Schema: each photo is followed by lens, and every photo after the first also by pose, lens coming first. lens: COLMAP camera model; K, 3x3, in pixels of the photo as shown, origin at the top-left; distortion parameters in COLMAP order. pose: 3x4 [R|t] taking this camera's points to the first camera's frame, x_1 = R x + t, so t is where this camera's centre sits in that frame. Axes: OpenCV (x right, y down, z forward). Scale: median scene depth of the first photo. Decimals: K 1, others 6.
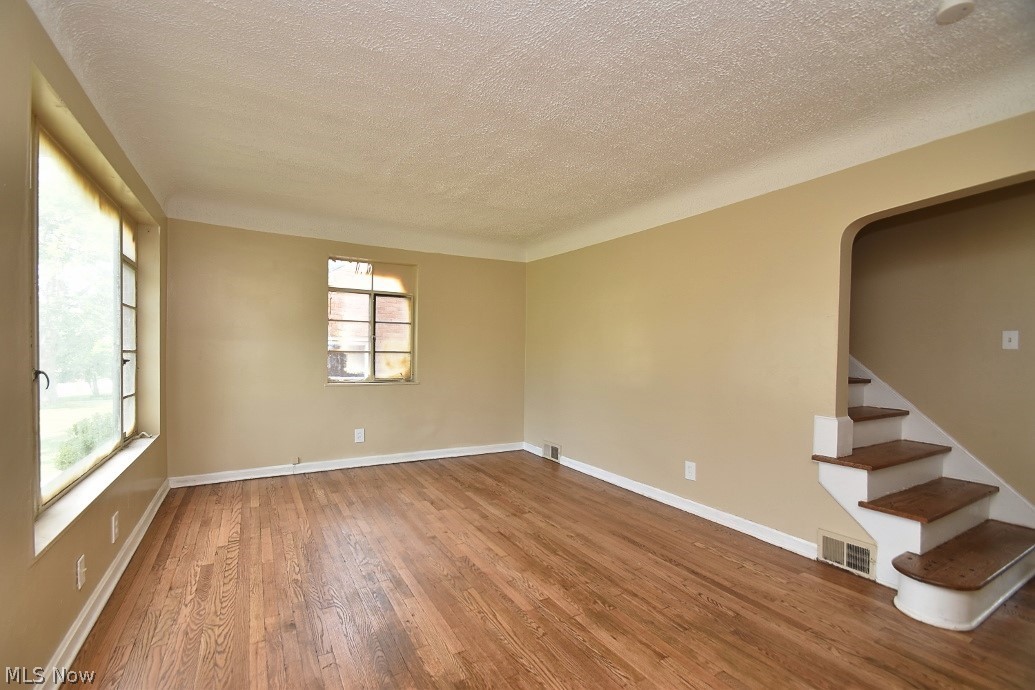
lens RADIAL K [[449.5, 0, 498.1], [0, 449.5, 354.6], [0, 0, 1]] dist [0.000589, -0.014098]
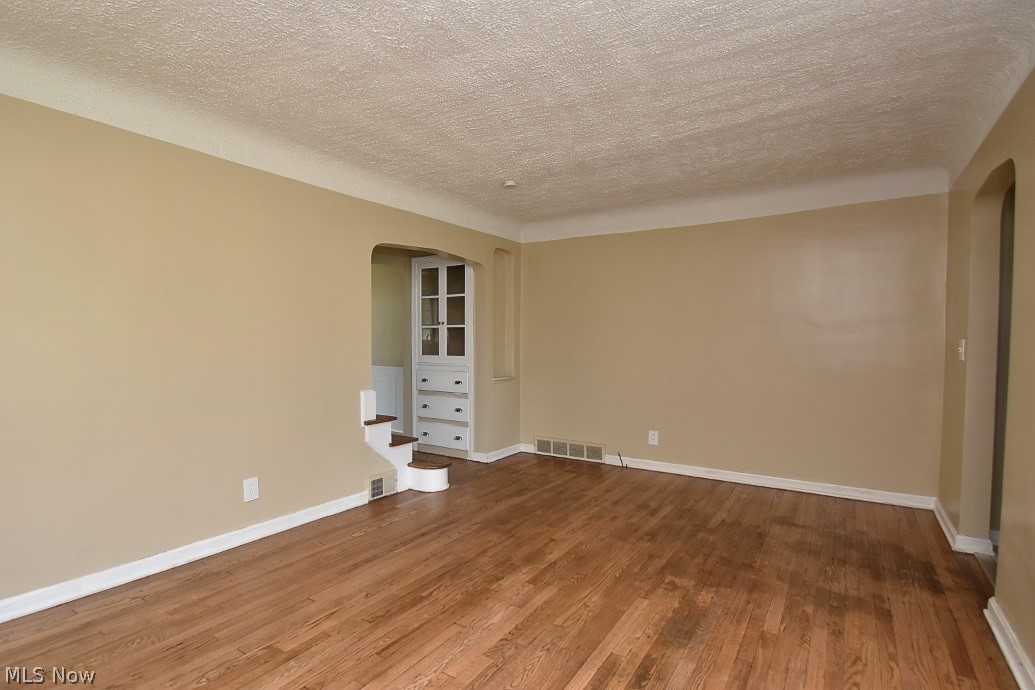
lens RADIAL K [[488.0, 0, 518.0], [0, 488.0, 363.0], [0, 0, 1]] dist [-0.023619, 0.000160]
pose [[-0.463353, -0.056183, 0.884391, -0.702407], [-0.002883, 0.998078, 0.061895, -0.024500], [-0.886169, 0.026130, -0.462624, 1.277497]]
